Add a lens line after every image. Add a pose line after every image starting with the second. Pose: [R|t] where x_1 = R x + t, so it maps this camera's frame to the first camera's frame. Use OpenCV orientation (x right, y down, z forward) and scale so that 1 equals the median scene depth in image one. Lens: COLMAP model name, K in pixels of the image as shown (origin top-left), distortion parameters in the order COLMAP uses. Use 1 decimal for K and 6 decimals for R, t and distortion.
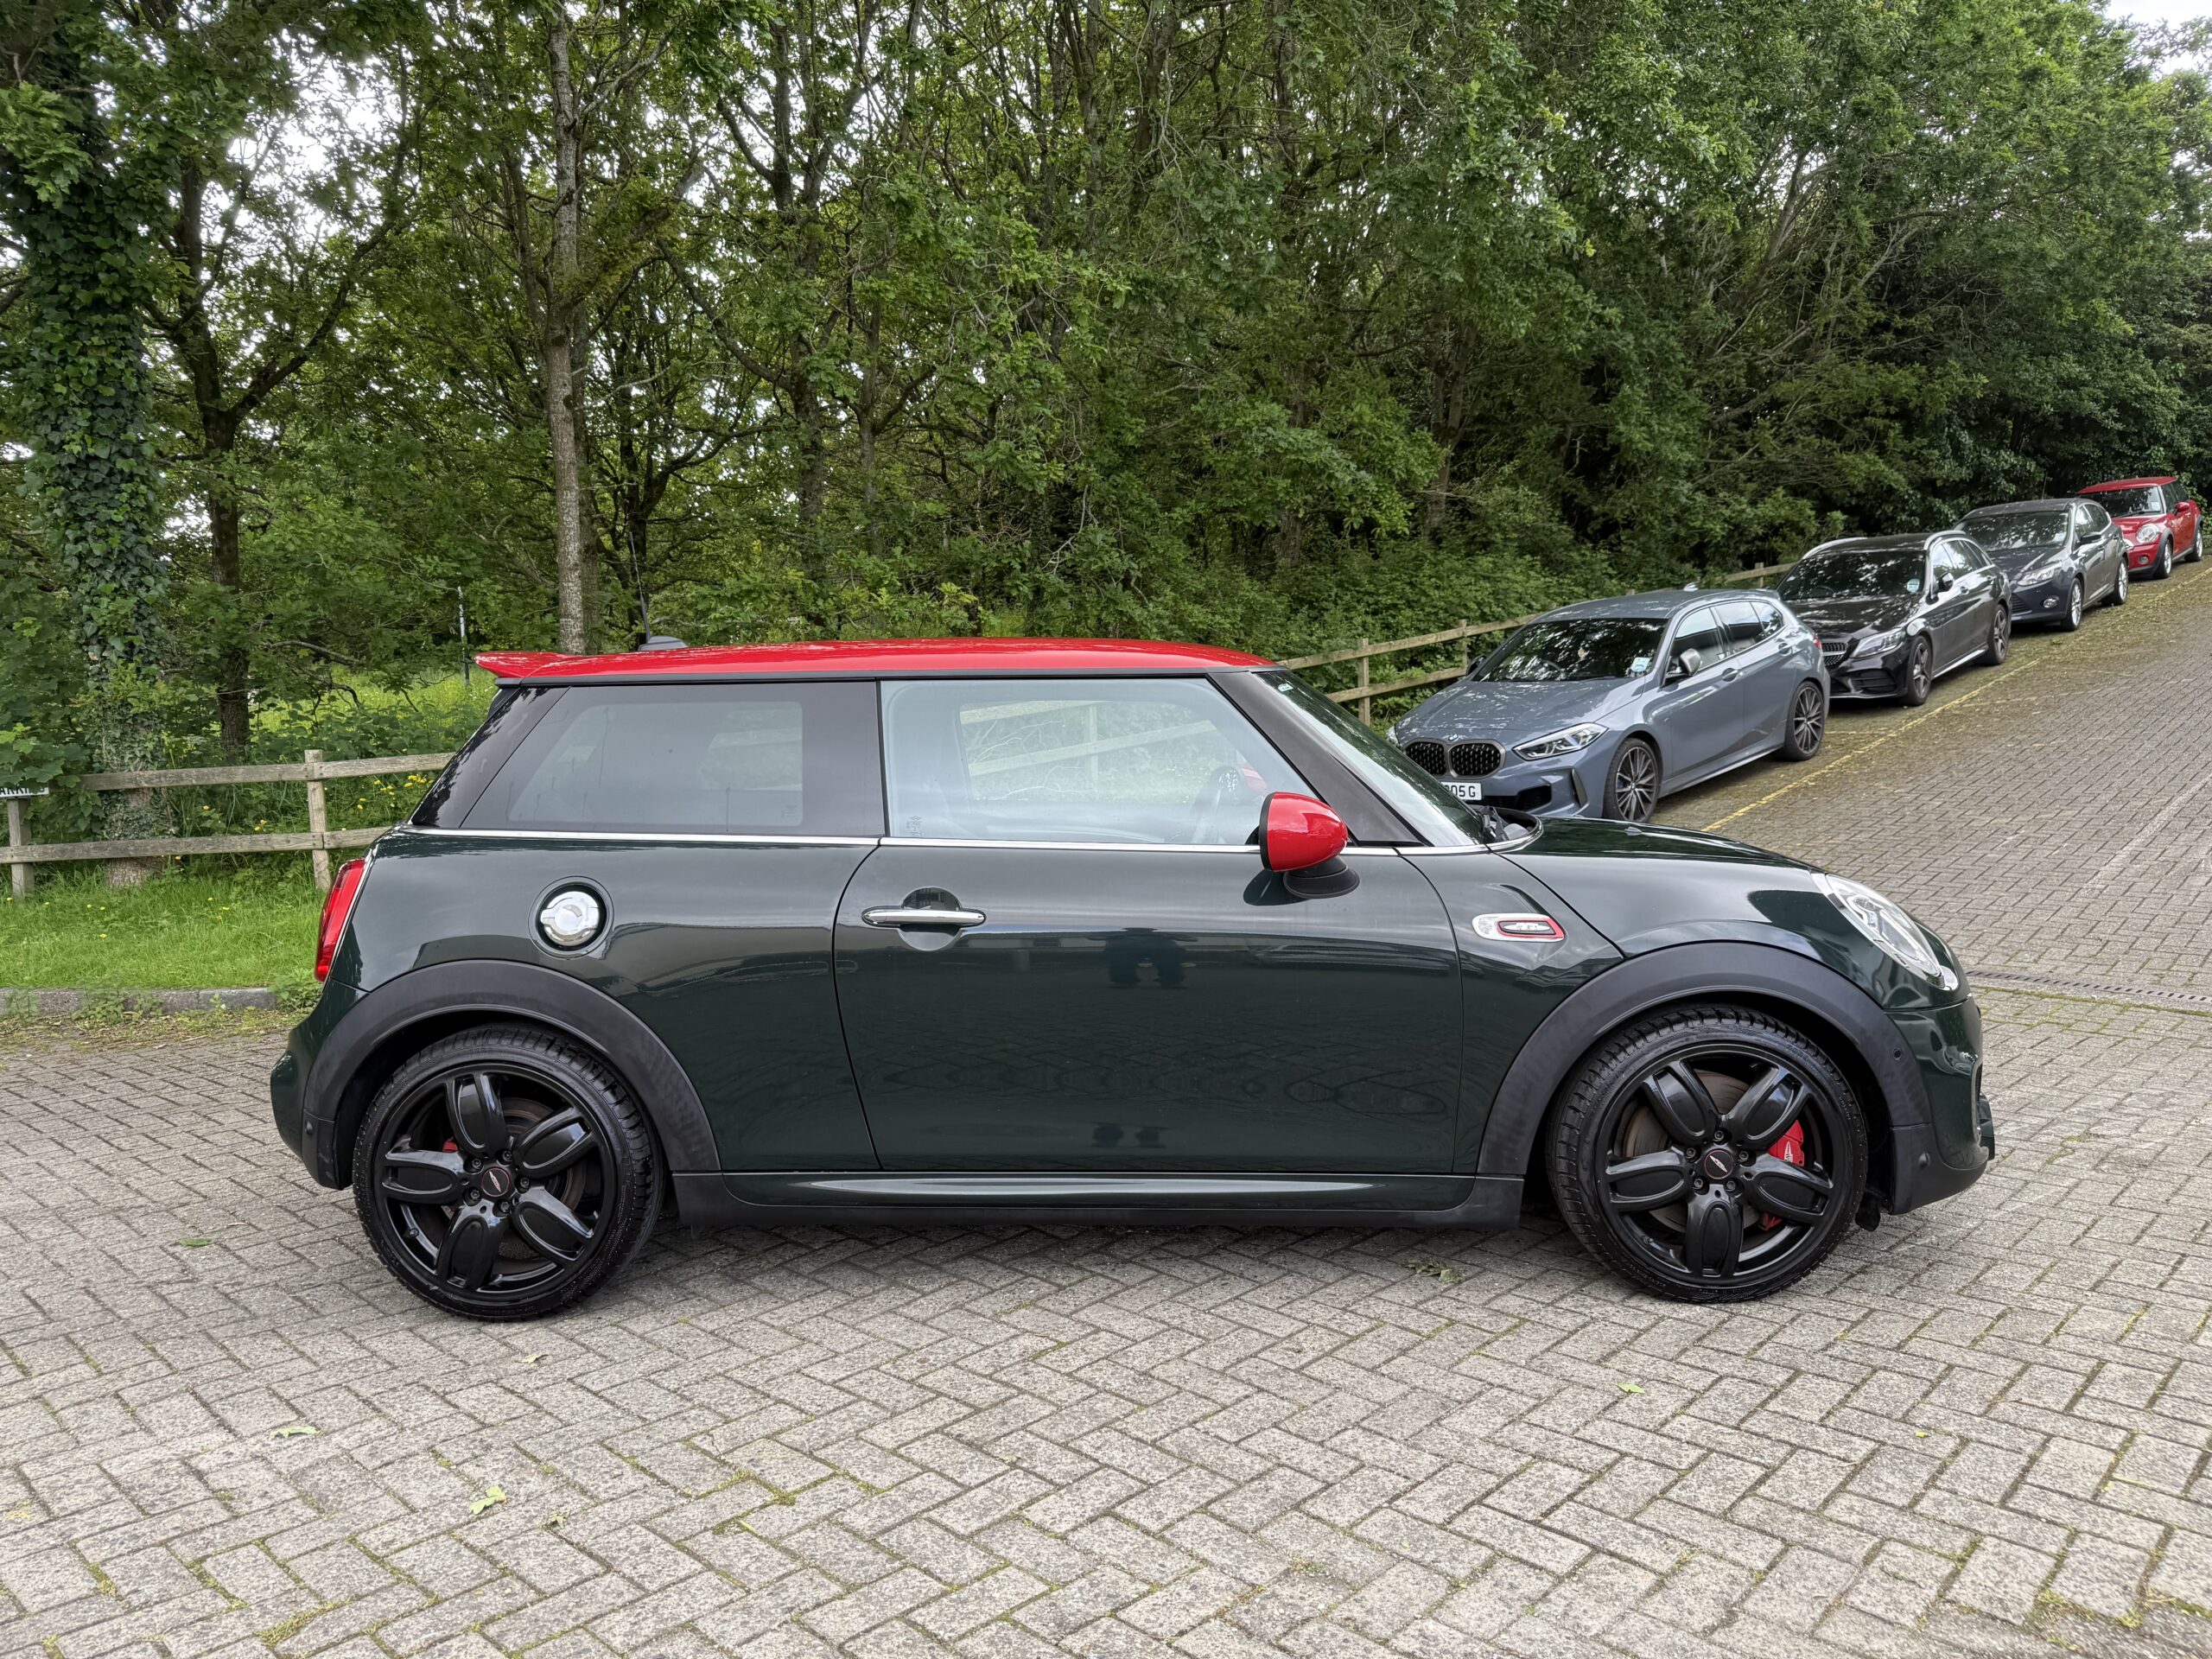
lens RADIAL K [[1552.1, 0, 1117.8], [0, 1552.1, 826.2], [0, 0, 1]] dist [0.025782, -0.035051]
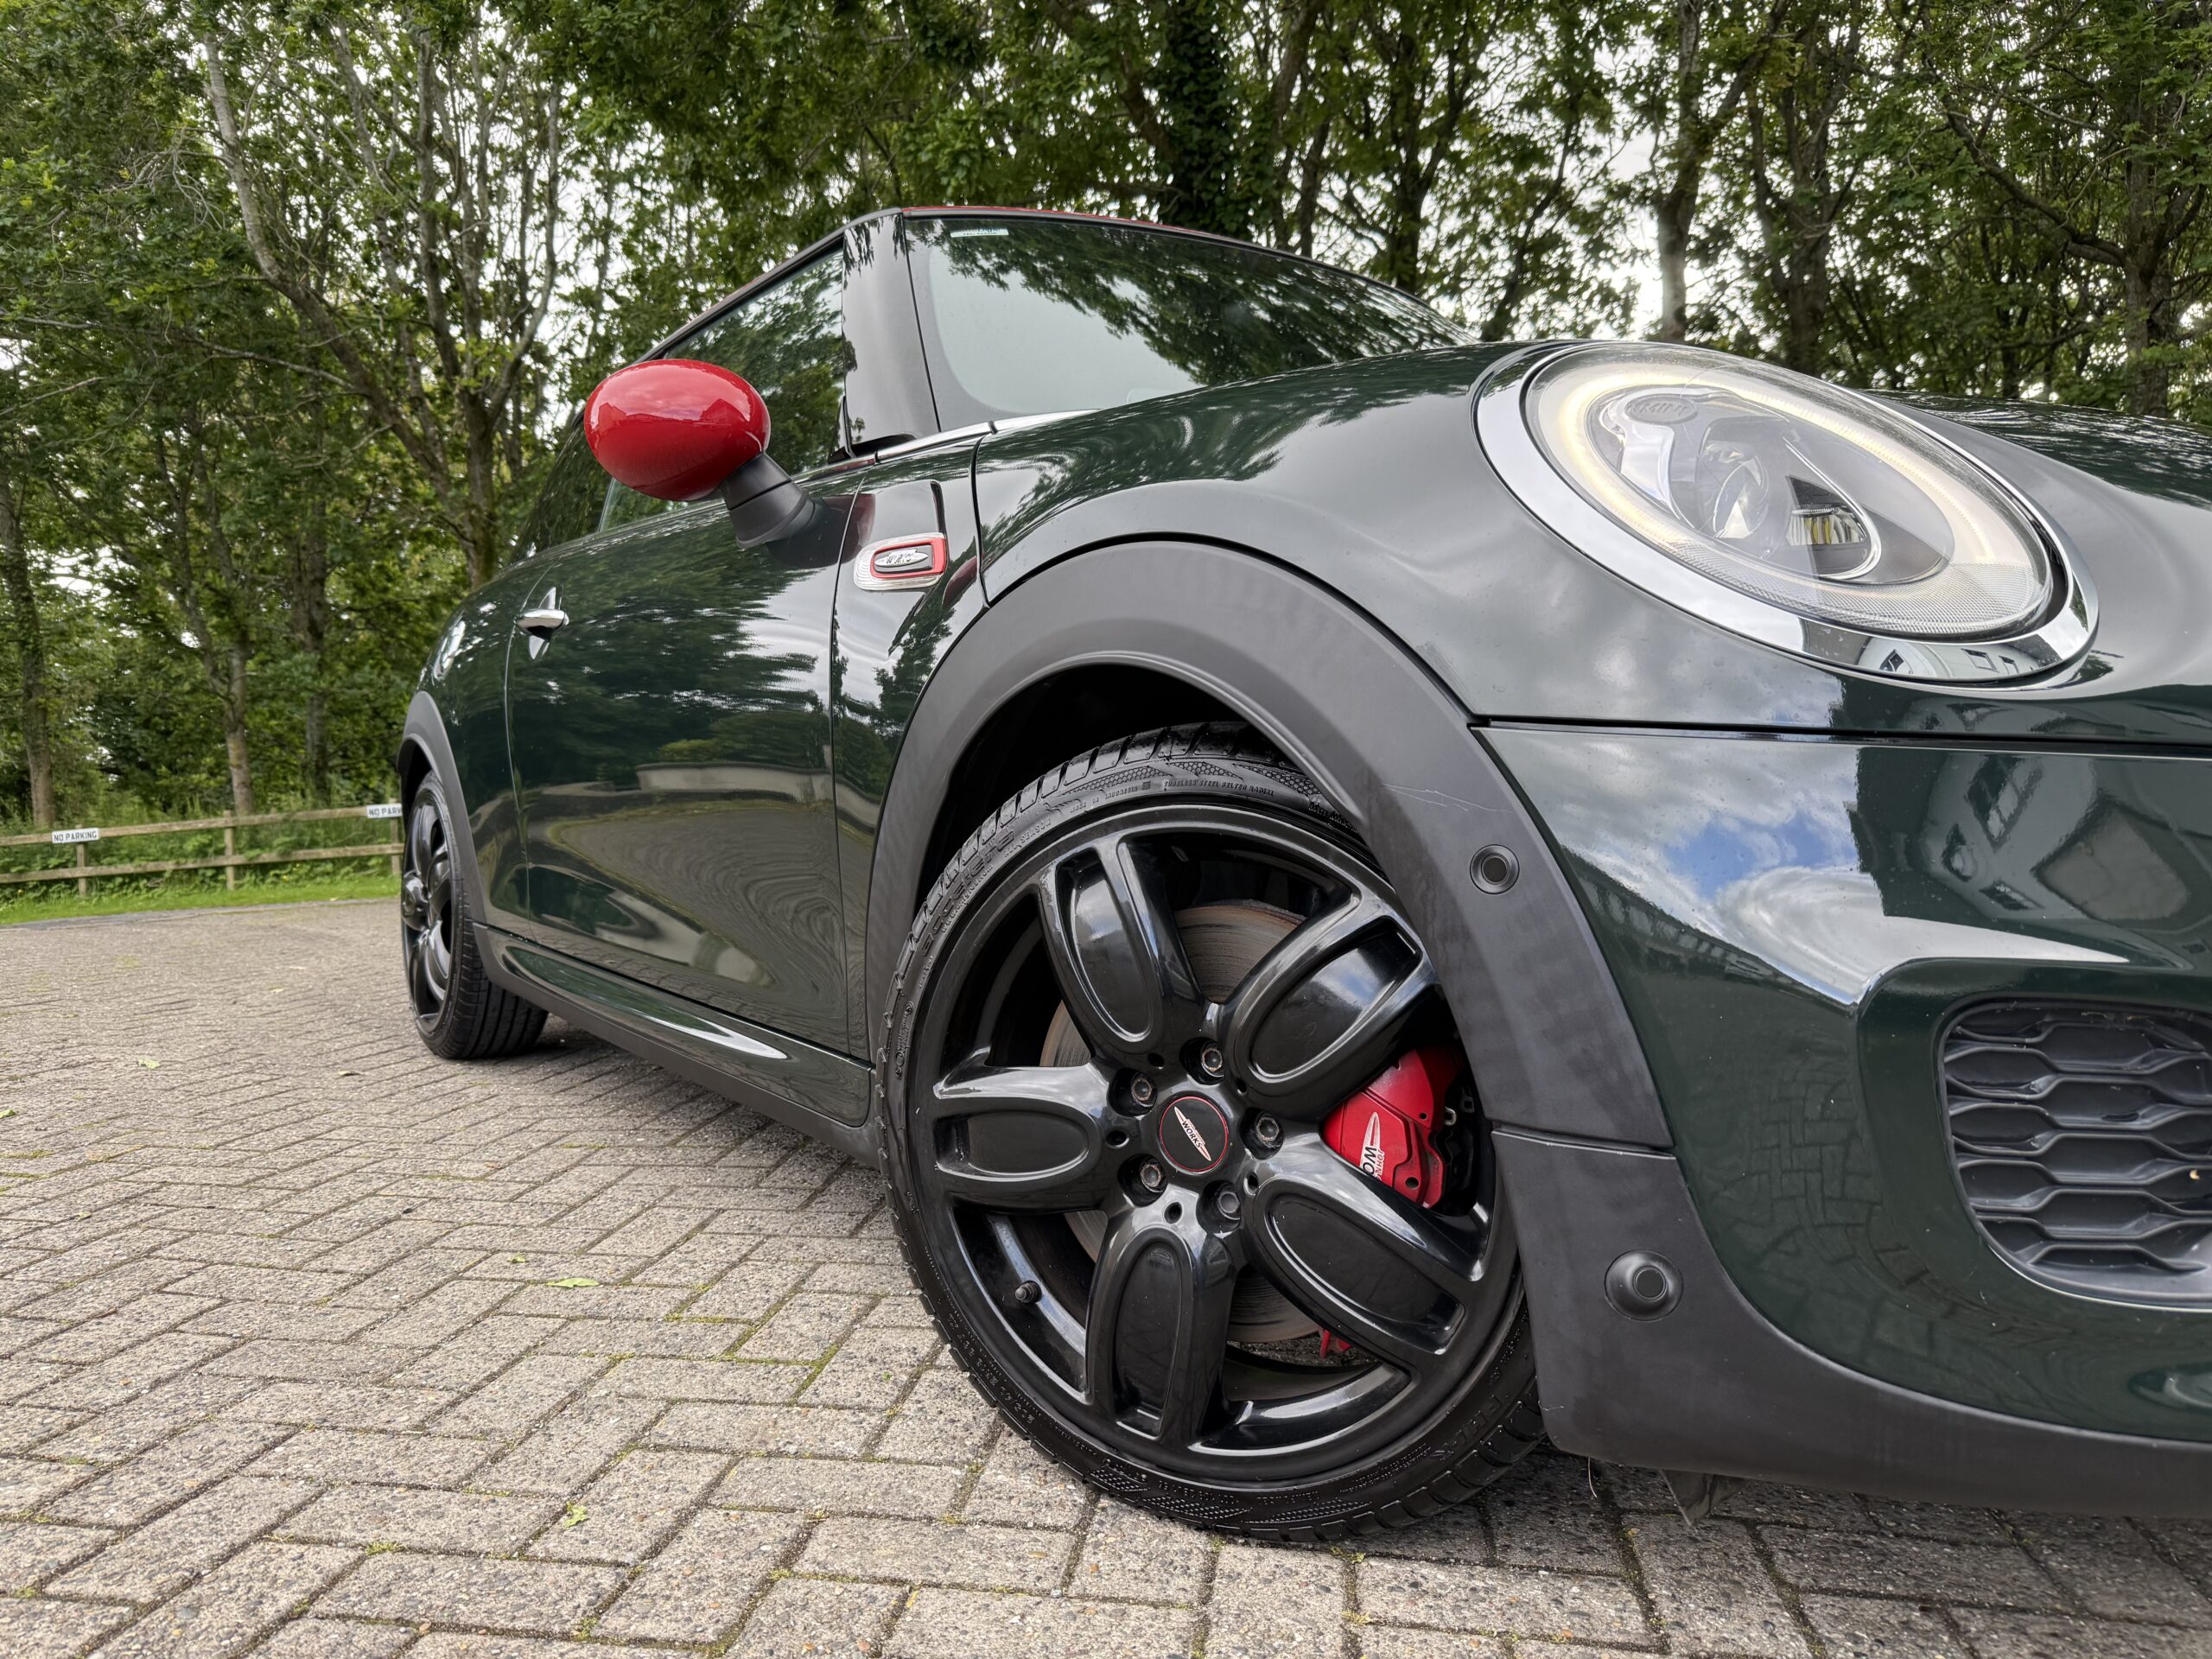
lens RADIAL K [[1552.1, 0, 1096.4], [0, 1552.1, 826.3], [0, 0, 1]] dist [0.025782, -0.035051]
pose [[0.579724, 0.044144, -0.813616, 0.739681], [-0.076140, 0.997097, -0.000153, 0.152326], [0.811248, 0.062037, 0.581402, 0.824832]]
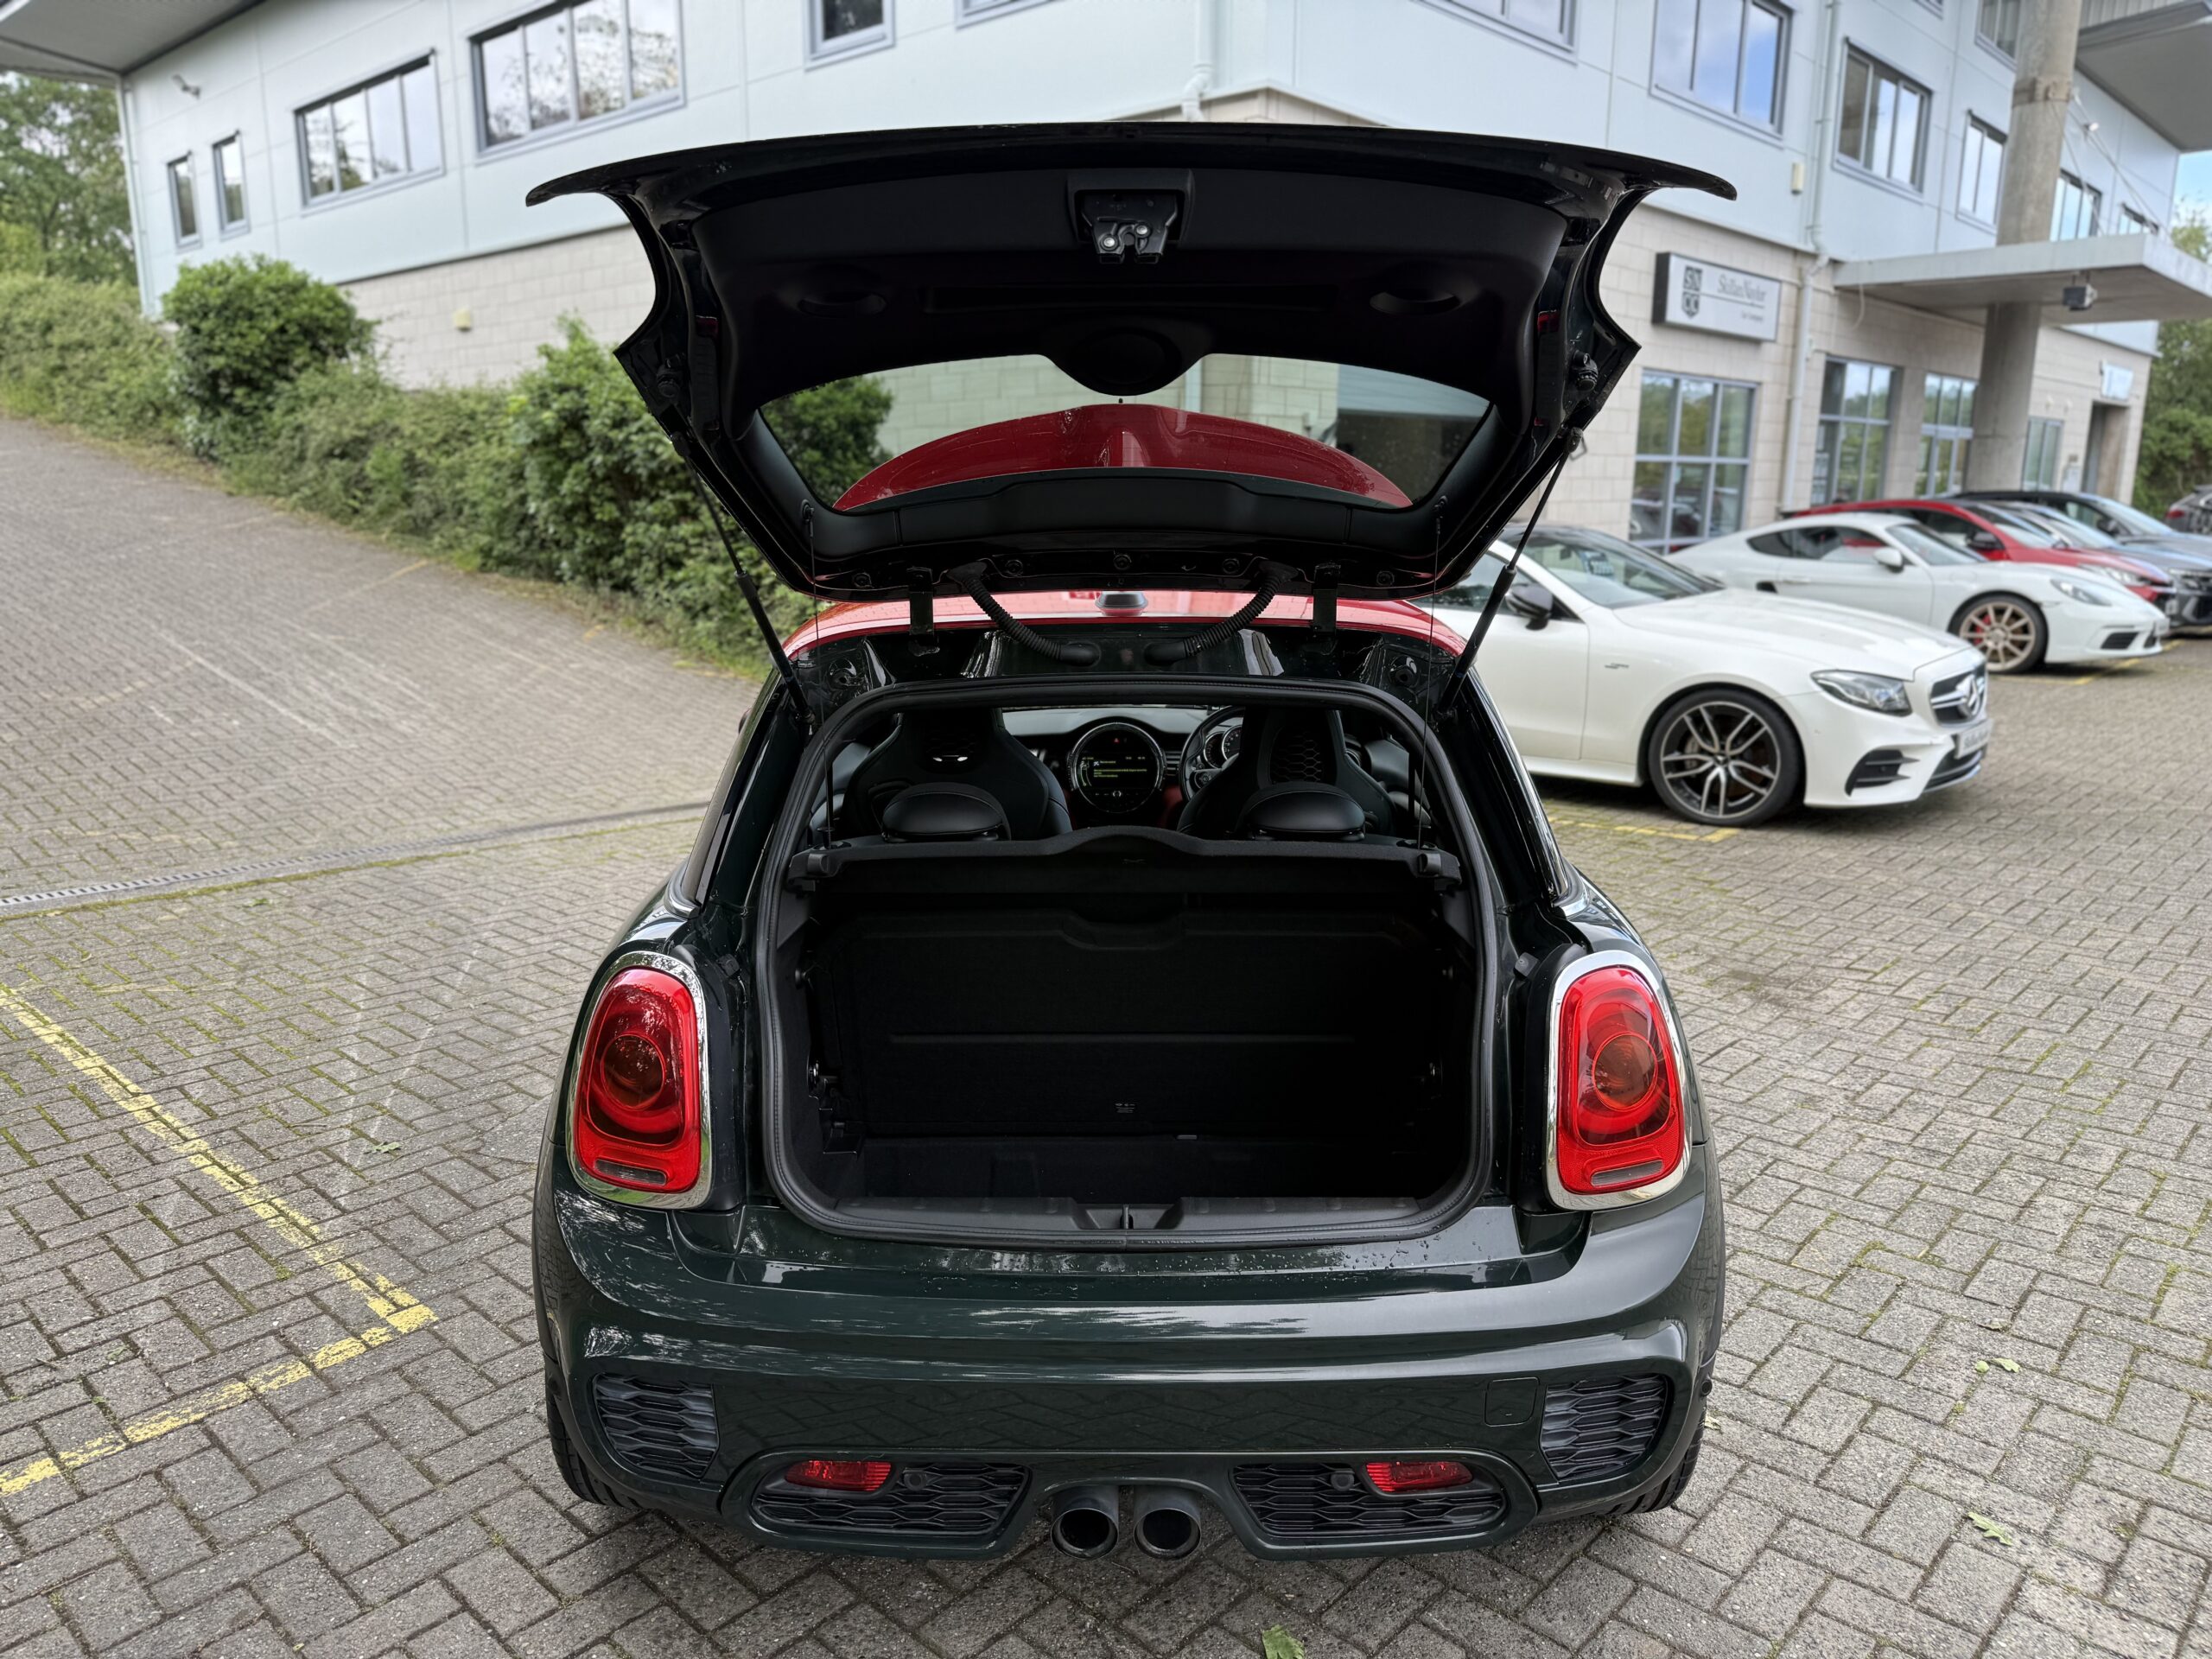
lens RADIAL K [[1552.1, 0, 1082.8], [0, 1552.1, 807.8], [0, 0, 1]] dist [0.025782, -0.035051]
pose [[0.003266, -0.175840, 0.984413, -1.225864], [0.077434, 0.981507, 0.175064, -0.189188], [-0.996992, 0.075655, 0.016822, 1.355418]]
